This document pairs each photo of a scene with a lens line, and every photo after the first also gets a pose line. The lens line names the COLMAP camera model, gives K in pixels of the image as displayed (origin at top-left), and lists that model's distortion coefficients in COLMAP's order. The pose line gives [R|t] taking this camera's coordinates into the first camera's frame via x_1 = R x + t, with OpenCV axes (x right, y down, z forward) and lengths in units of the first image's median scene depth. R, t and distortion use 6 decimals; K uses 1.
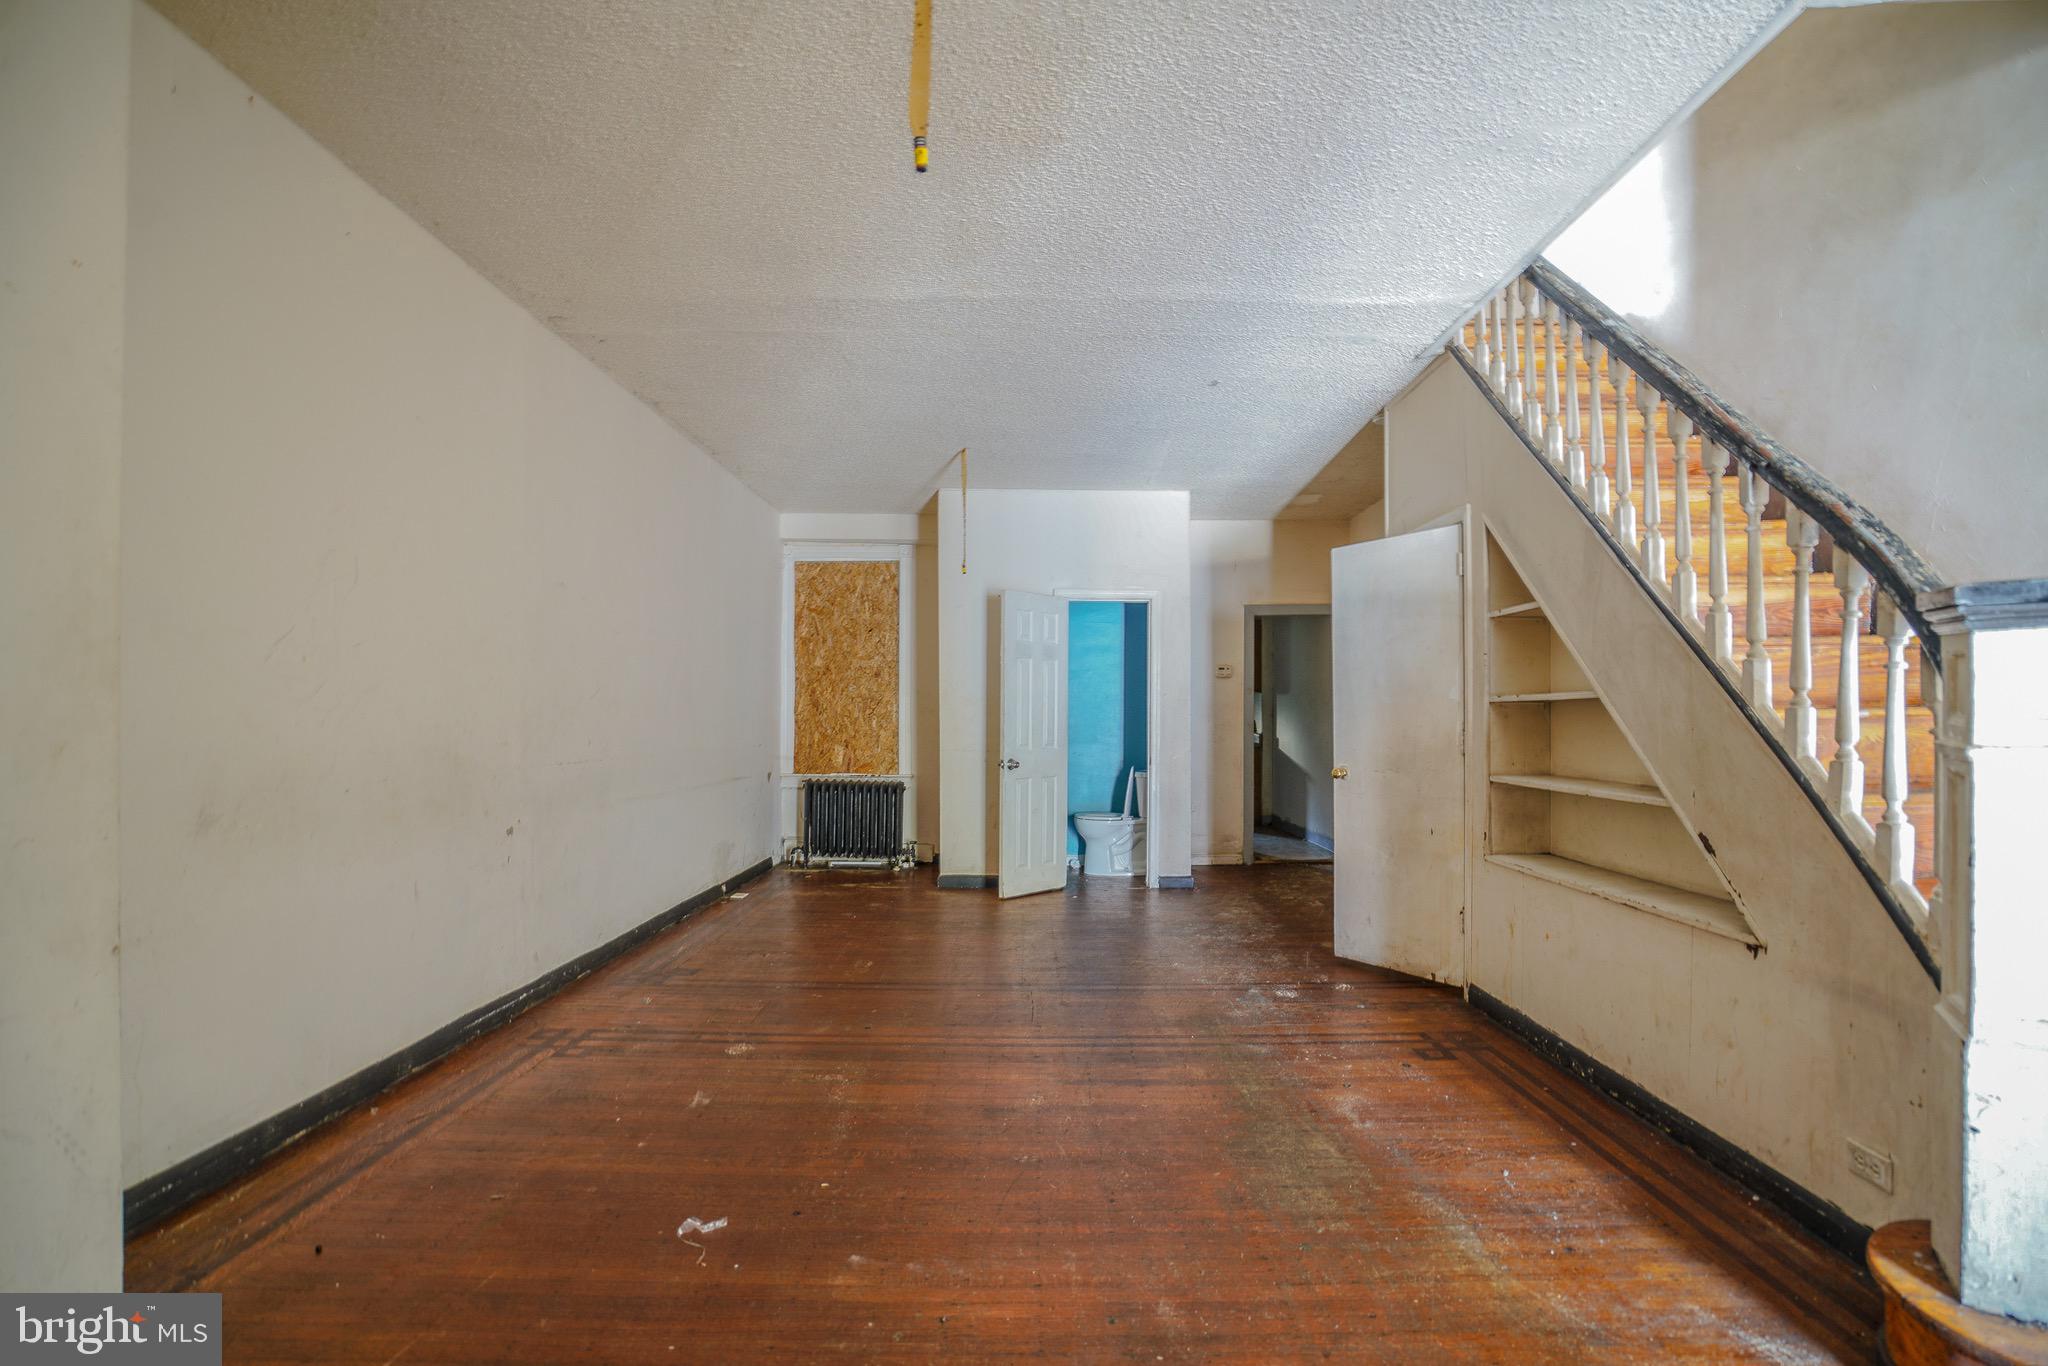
lens RADIAL K [[953.7, 0, 1046.5], [0, 953.7, 707.6], [0, 0, 1]] dist [-0.069741, 0.031735]
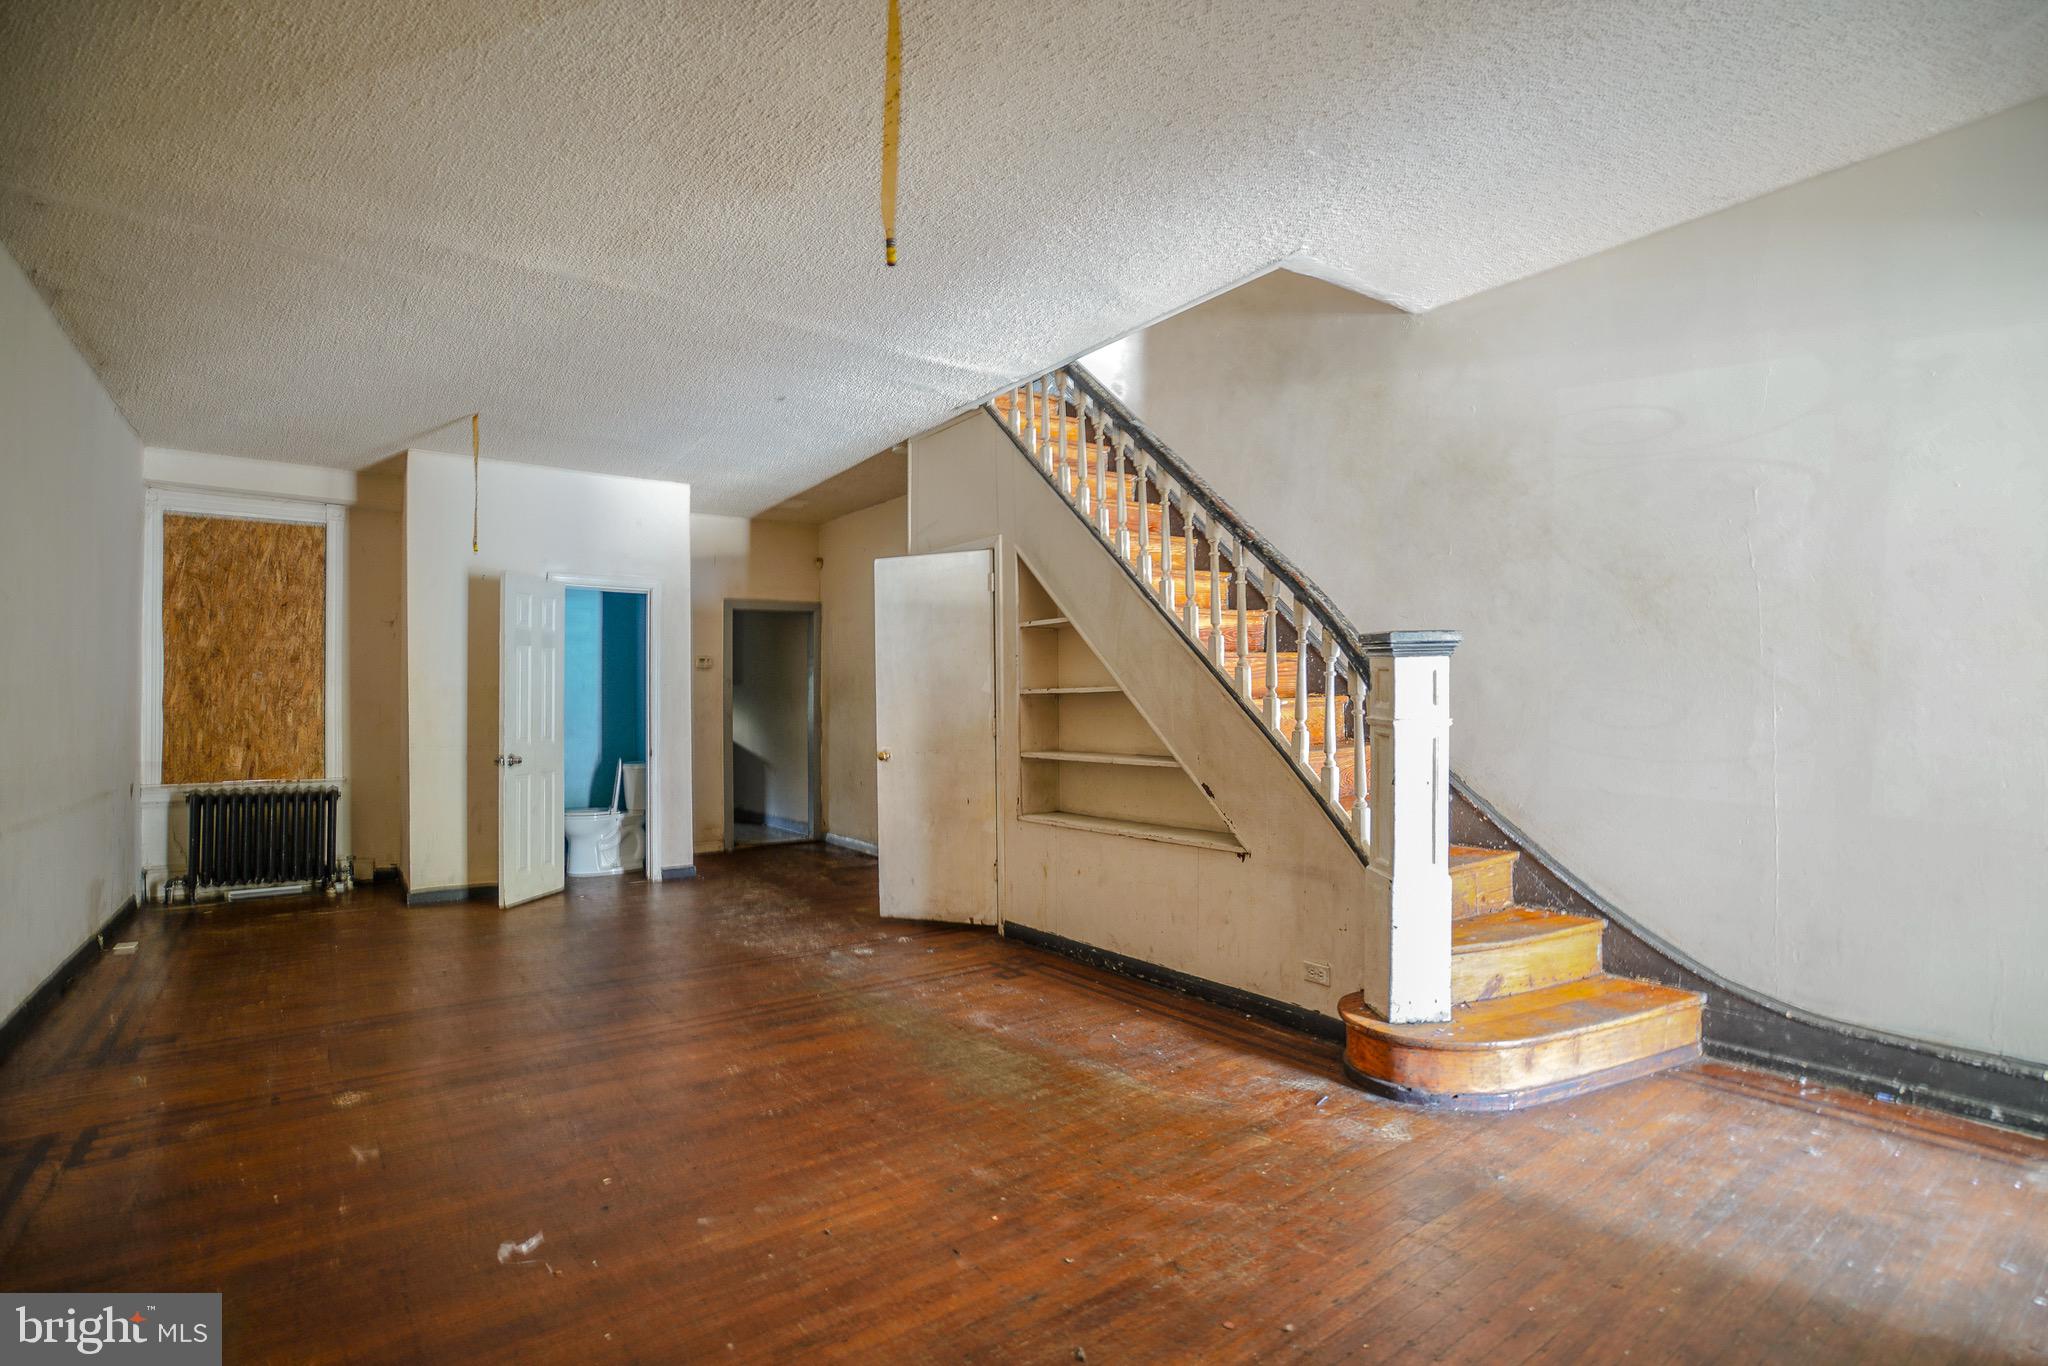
lens RADIAL K [[960.3, 0, 1016.6], [0, 960.3, 687.5], [0, 0, 1]] dist [-0.069197, 0.026816]
pose [[0.809706, 0.003521, 0.586825, -0.274363], [0.002480, 0.999953, -0.009421, -0.002539], [-0.586831, 0.009084, 0.809659, -0.039305]]
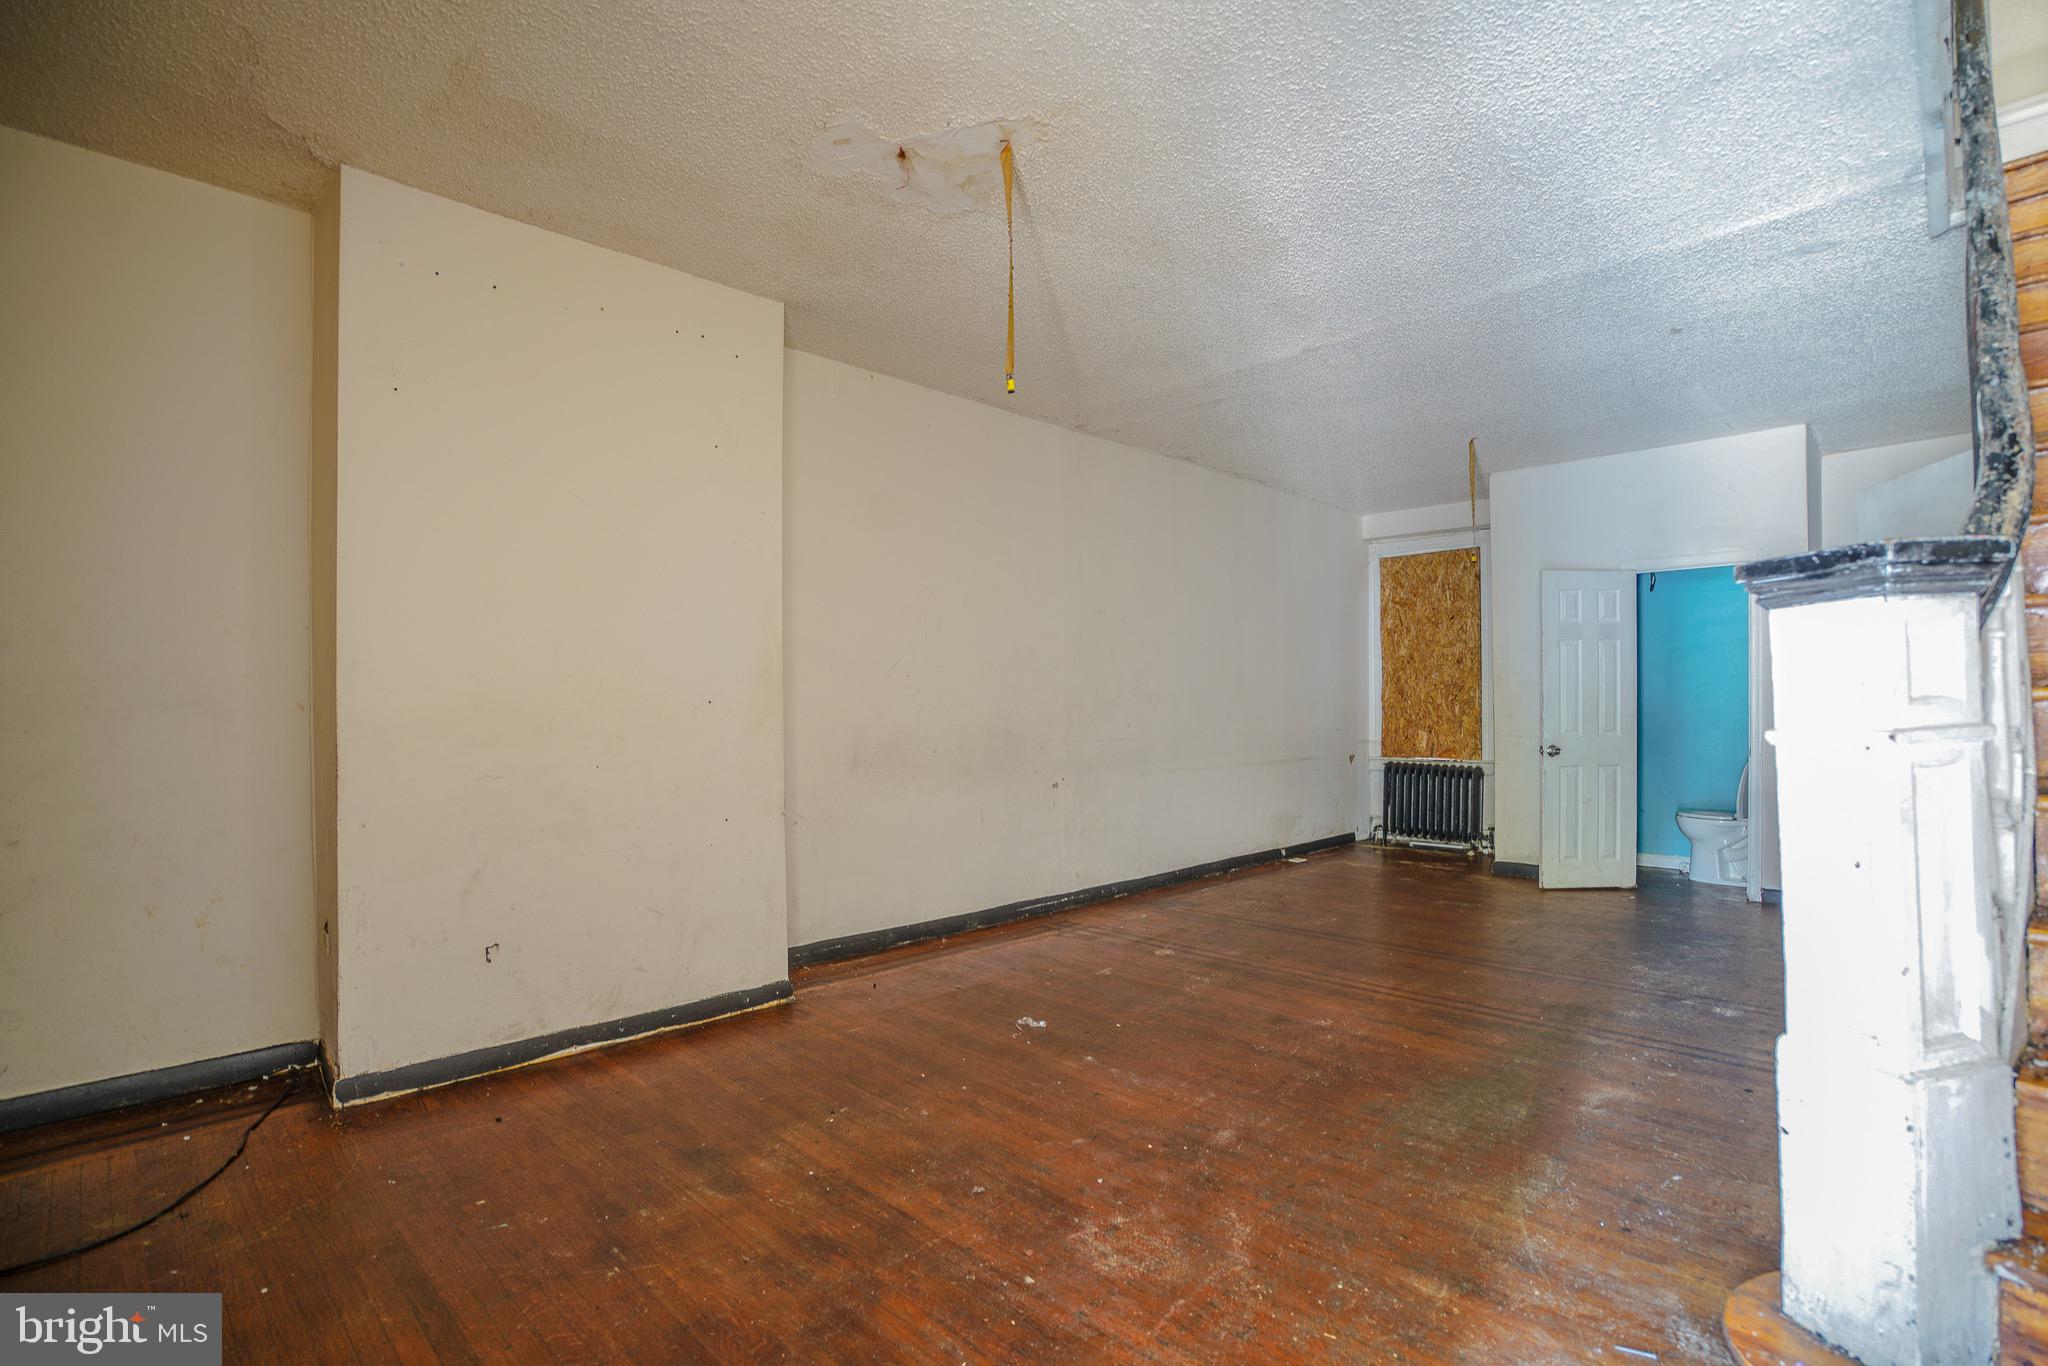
lens RADIAL K [[969.9, 0, 1021.1], [0, 969.9, 713.6], [0, 0, 1]] dist [-0.032630, 0.000515]
pose [[0.699352, -0.004604, -0.714763, 0.436711], [0.019969, 0.999715, 0.013099, -0.003142], [0.714499, -0.023434, 0.699244, -0.097550]]
